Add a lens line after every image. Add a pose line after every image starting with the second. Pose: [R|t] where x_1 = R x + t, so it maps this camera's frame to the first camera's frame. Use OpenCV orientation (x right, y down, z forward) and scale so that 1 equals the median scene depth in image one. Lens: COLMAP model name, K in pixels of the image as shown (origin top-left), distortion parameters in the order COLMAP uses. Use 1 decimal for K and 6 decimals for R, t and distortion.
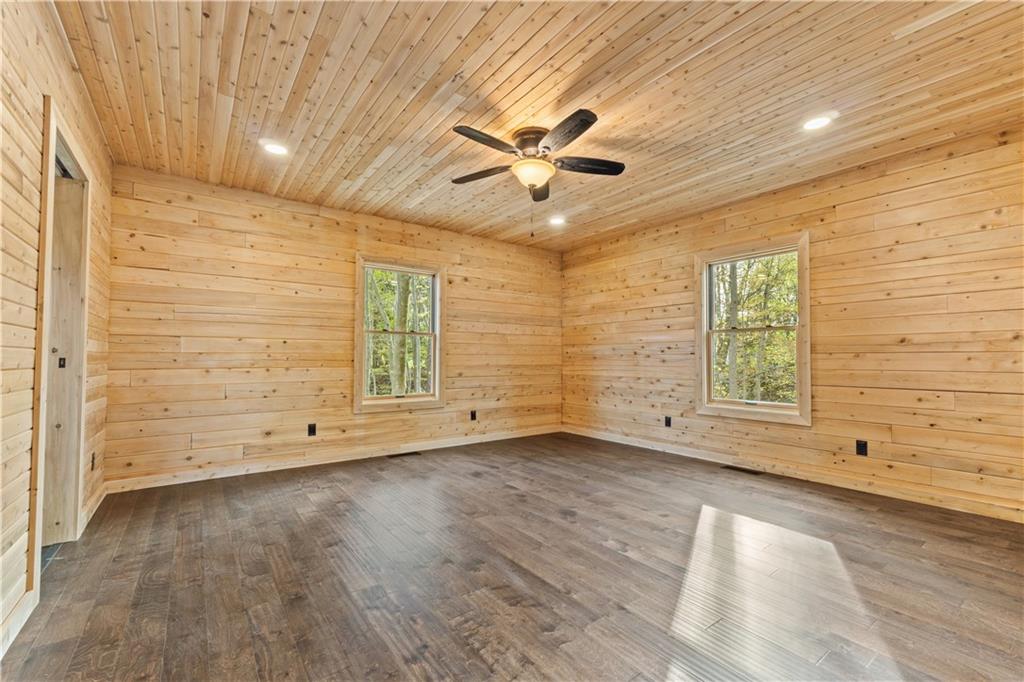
lens RADIAL K [[436.3, 0, 513.2], [0, 436.3, 346.9], [0, 0, 1]] dist [0.003622, 0.001013]
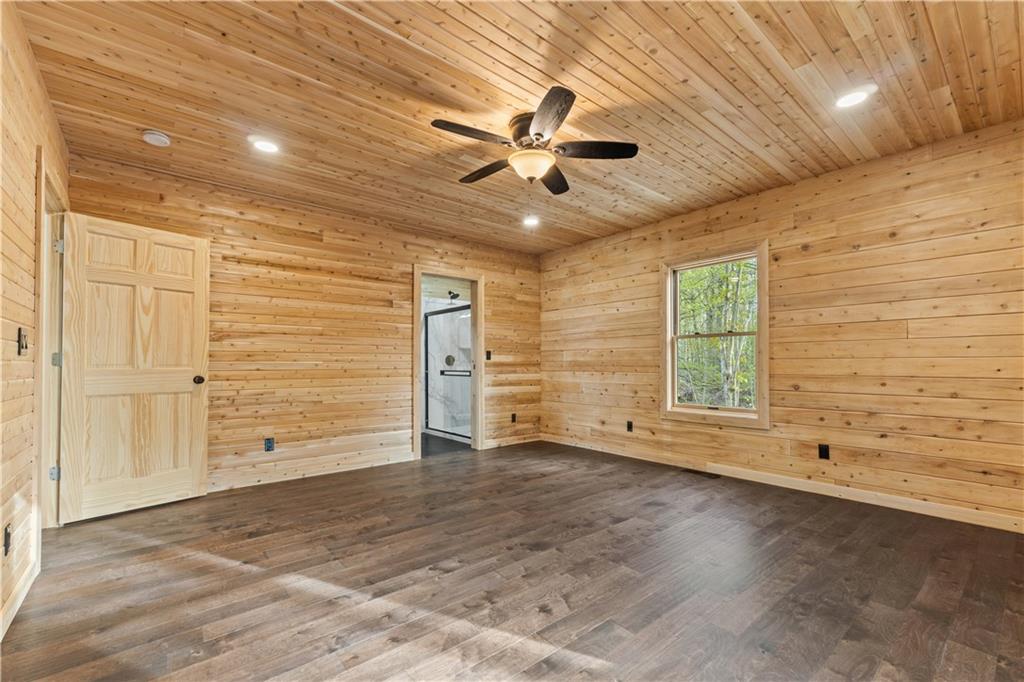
lens RADIAL K [[436.3, 0, 512.4], [0, 436.3, 359.8], [0, 0, 1]] dist [0.003622, 0.001013]
pose [[0.047239, -0.011547, -0.998817, 0.726375], [0.028133, 0.999552, -0.010225, 0.017903], [0.998487, -0.027617, 0.047542, 0.683514]]
